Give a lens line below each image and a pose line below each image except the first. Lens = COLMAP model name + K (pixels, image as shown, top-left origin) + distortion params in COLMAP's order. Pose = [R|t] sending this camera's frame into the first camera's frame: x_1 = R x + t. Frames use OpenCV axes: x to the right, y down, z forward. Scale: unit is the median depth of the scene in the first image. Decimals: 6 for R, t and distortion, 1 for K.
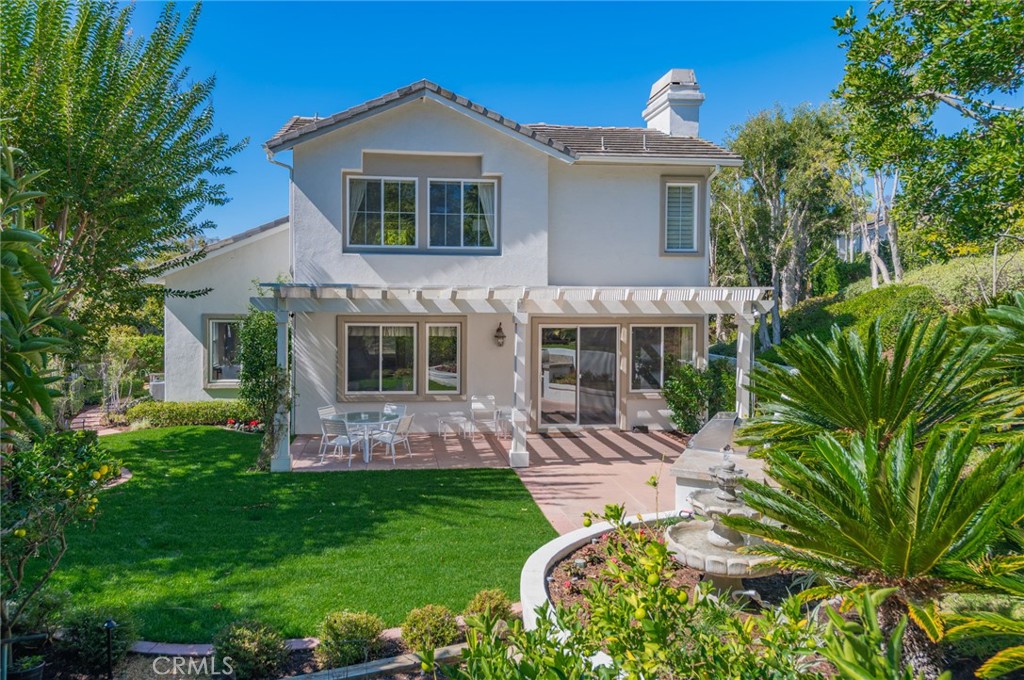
lens RADIAL K [[696.2, 0, 467.0], [0, 696.2, 304.4], [0, 0, 1]] dist [0.024213, -0.004308]
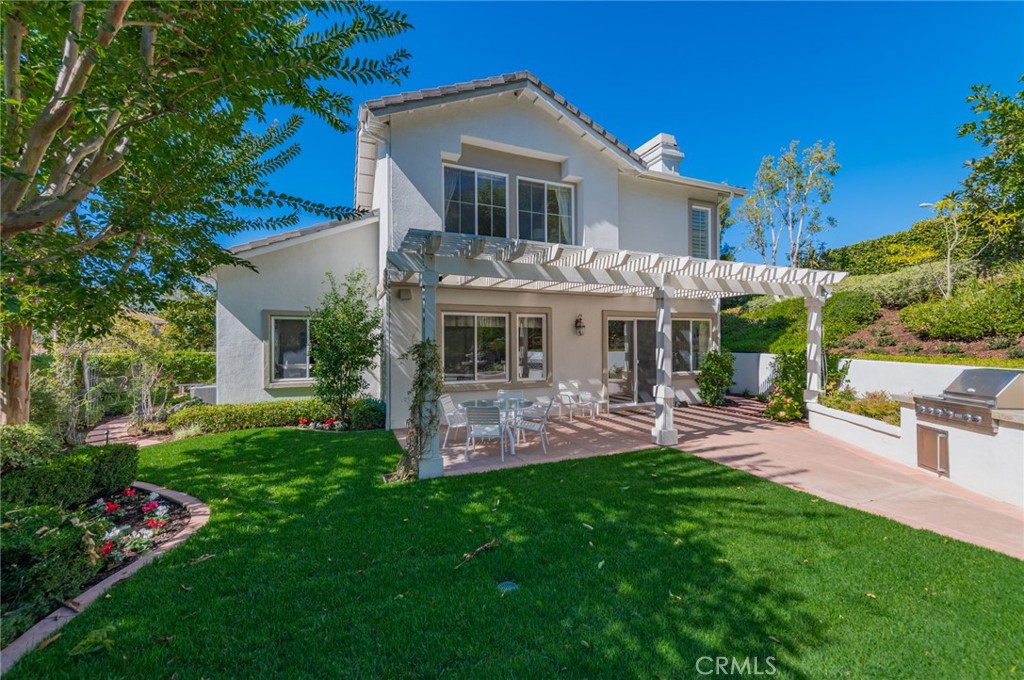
lens RADIAL K [[405.0, 0, 514.0], [0, 405.0, 337.0], [0, 0, 1]] dist [0.015415, -0.000472]
pose [[0.956793, -0.007318, 0.290677, -0.240951], [0.012998, 0.999760, -0.017615, 0.072634], [-0.290478, 0.020632, 0.956659, 0.419092]]
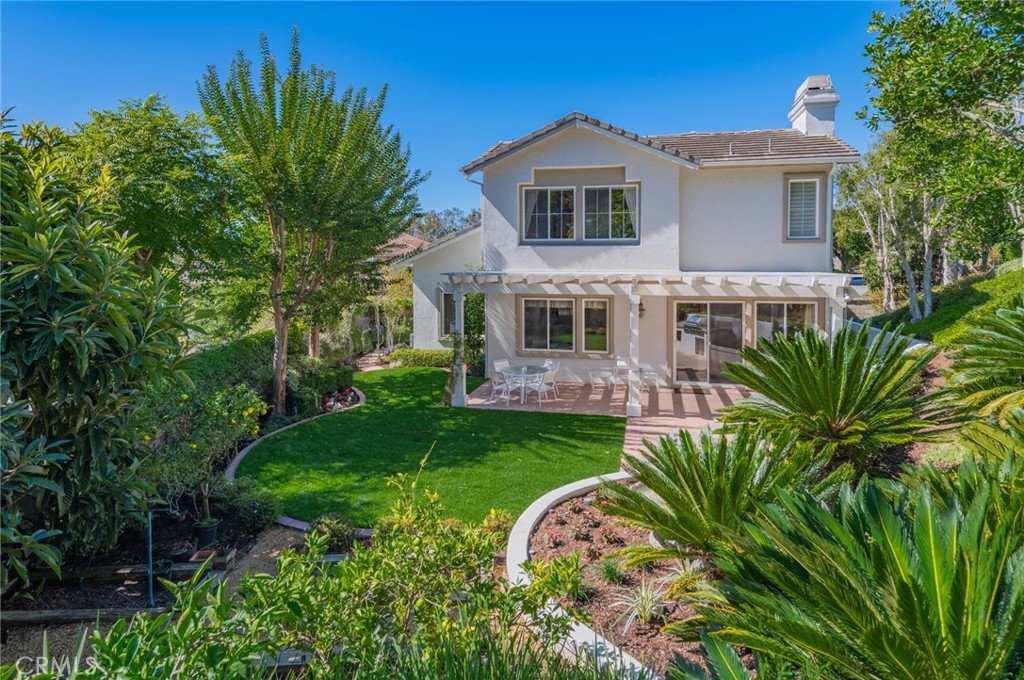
lens RADIAL K [[557.3, 0, 539.1], [0, 557.3, 273.0], [0, 0, 1]] dist [0.015137, 0.000046]
pose [[0.954042, 0.000768, -0.299673, 0.175647], [0.003330, 0.999908, 0.013165, -0.033909], [0.299655, -0.013558, 0.953951, -0.013242]]
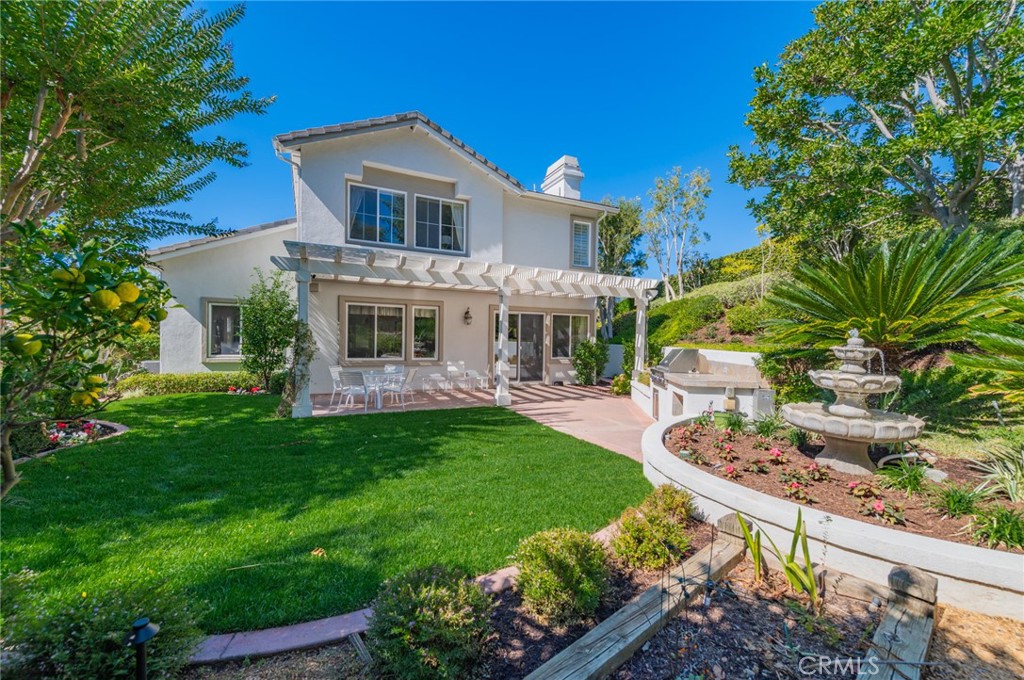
lens RADIAL K [[401.0, 0, 512.0], [0, 401.0, 340.0], [0, 0, 1]] dist [0.015873, -0.003293]
pose [[0.945019, 0.007875, 0.326921, -0.127772], [-0.007821, 0.999968, -0.001478, 0.090859], [-0.326922, -0.001160, 0.945051, 0.232680]]
